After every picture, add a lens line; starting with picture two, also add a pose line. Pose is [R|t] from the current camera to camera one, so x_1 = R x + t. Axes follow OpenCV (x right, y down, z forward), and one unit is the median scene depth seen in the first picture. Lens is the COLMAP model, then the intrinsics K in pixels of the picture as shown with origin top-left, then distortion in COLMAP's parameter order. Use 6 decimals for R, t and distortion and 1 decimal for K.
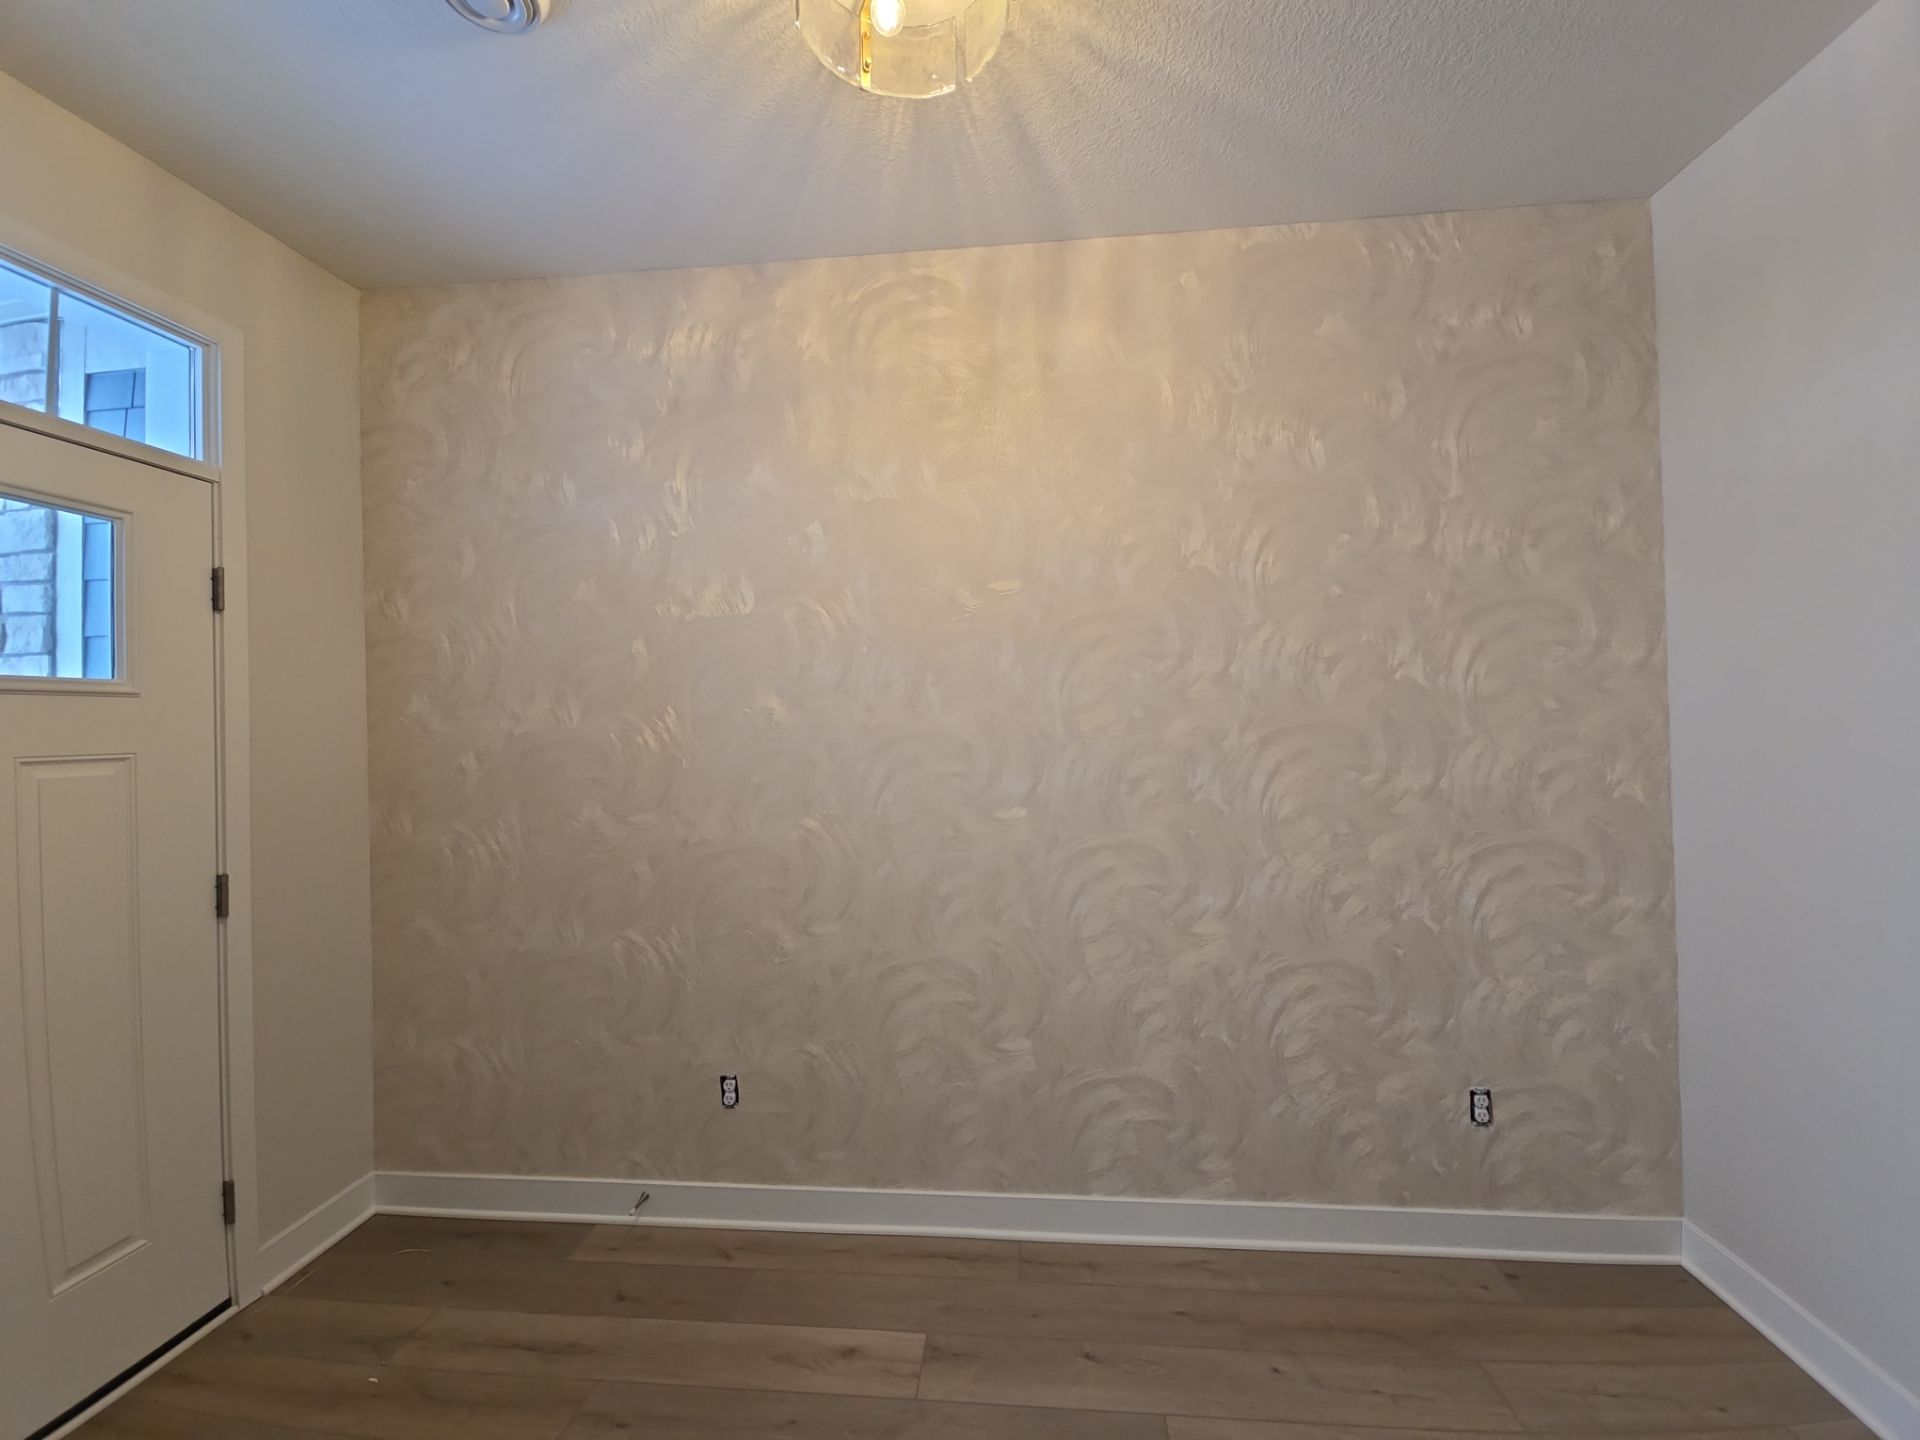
lens RADIAL K [[797.8, 0, 961.8], [0, 797.8, 713.9], [0, 0, 1]] dist [0.004486, -0.005063]
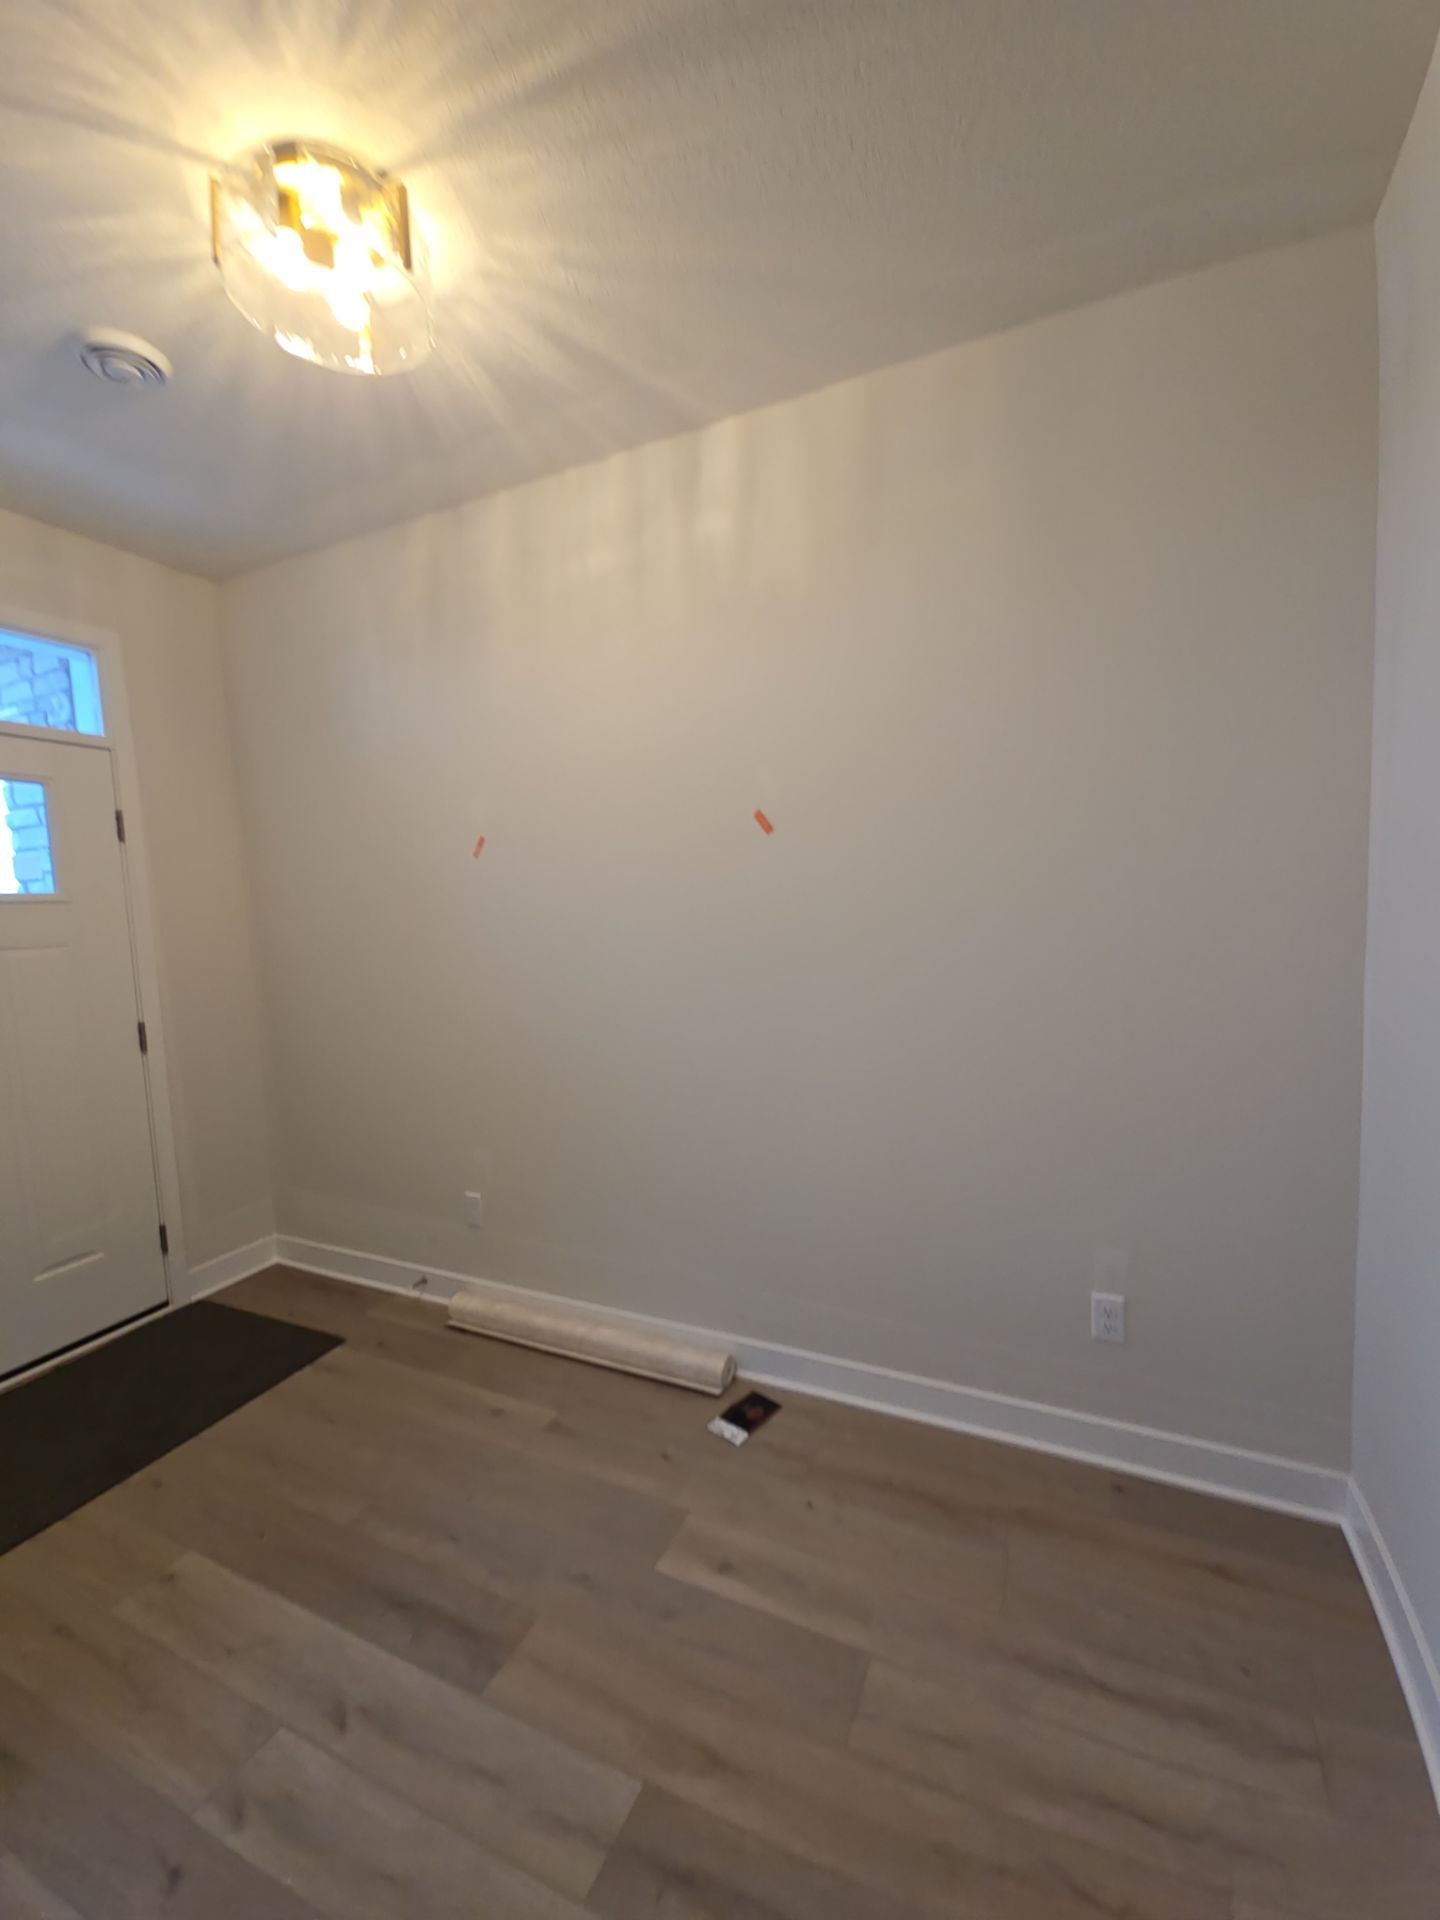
lens RADIAL K [[797.8, 0, 706.8], [0, 797.8, 969.0], [0, 0, 1]] dist [0.004486, -0.005063]
pose [[0.937905, 0.013725, -0.346620, 0.509617], [0.024165, 0.994205, 0.104754, -0.023936], [0.346049, -0.106625, 0.932138, 0.003793]]
